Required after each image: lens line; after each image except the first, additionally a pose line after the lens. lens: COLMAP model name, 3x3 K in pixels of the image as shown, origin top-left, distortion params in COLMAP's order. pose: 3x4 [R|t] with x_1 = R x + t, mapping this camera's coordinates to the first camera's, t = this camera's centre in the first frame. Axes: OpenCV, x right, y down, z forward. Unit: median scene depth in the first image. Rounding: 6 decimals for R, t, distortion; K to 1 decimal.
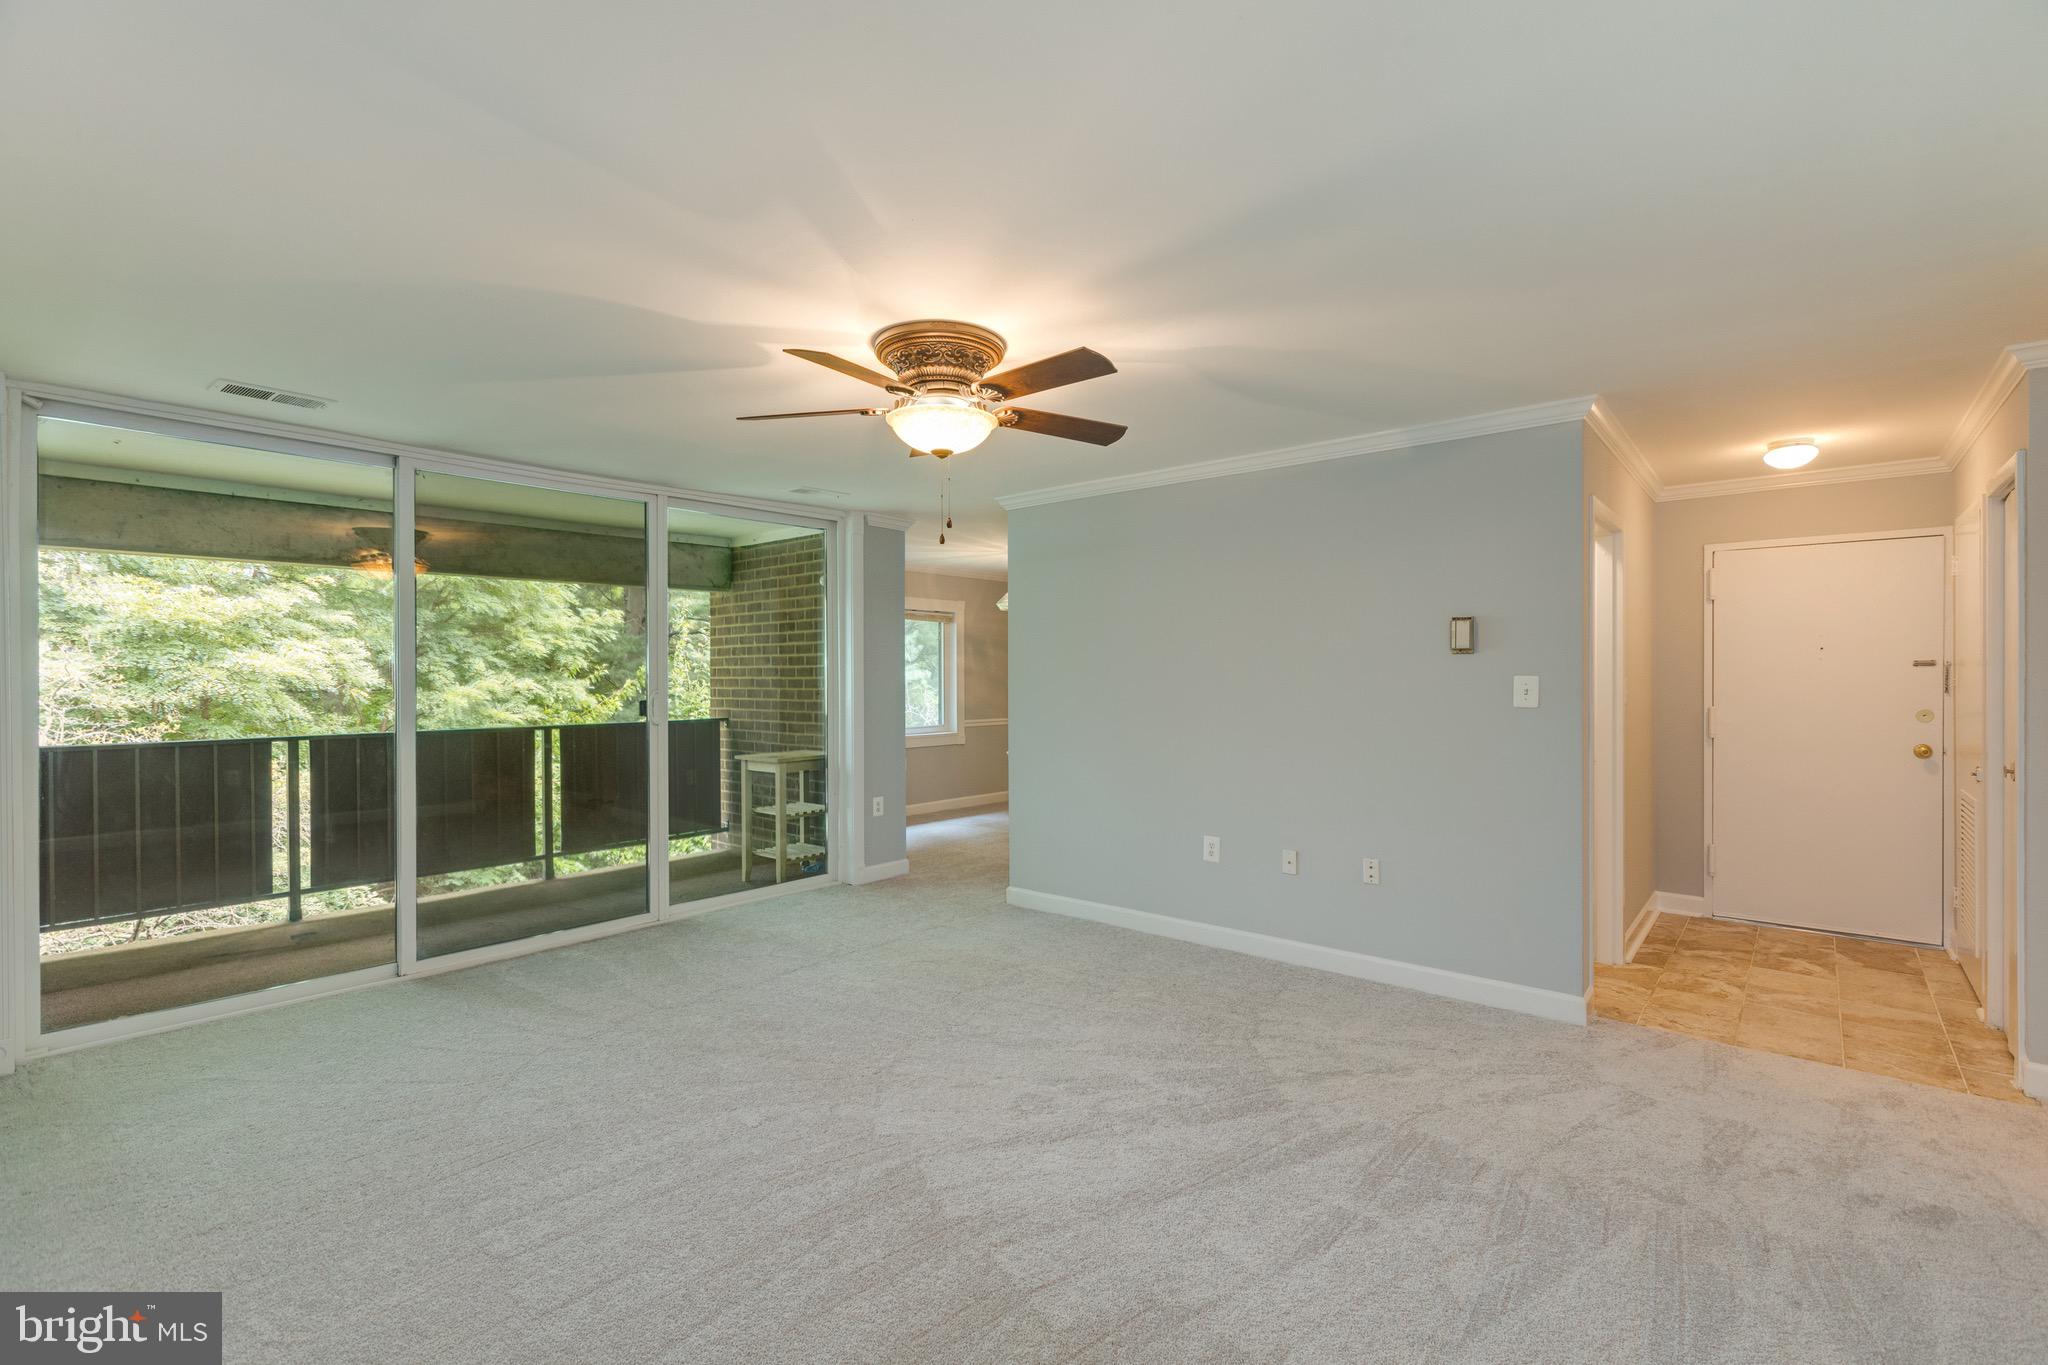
lens RADIAL K [[914.9, 0, 1036.5], [0, 914.9, 675.9], [0, 0, 1]] dist [0.001817, -0.000099]
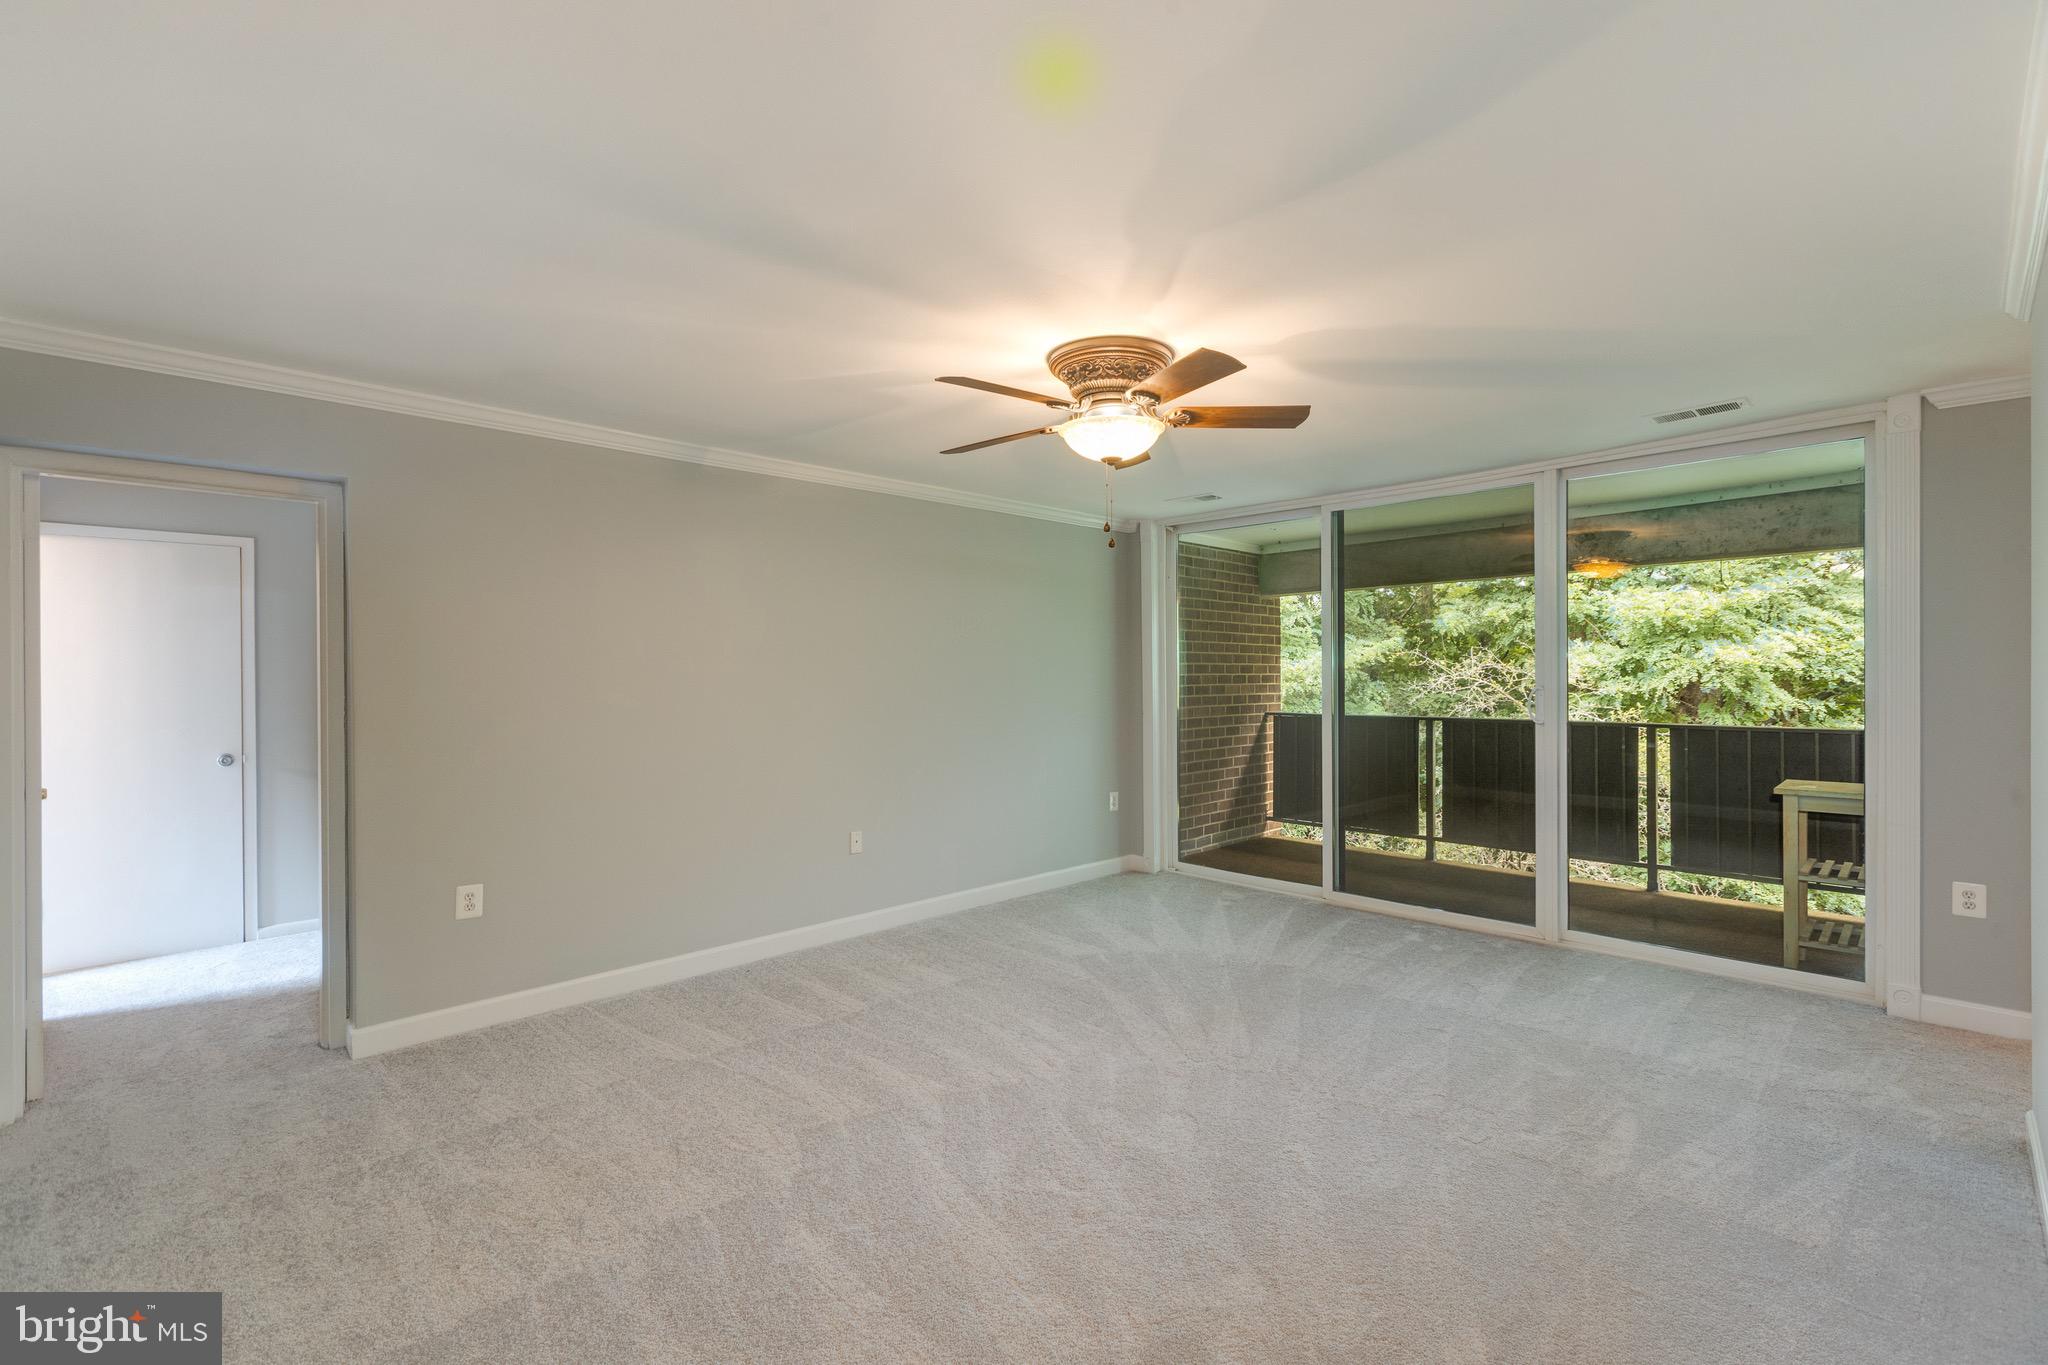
lens RADIAL K [[914.9, 0, 1036.5], [0, 914.9, 675.9], [0, 0, 1]] dist [0.001817, -0.000099]
pose [[-0.098313, 0.008415, -0.995120, 0.523947], [0.006660, 0.999947, 0.007798, -0.005512], [0.995133, -0.005861, -0.098364, 0.572057]]
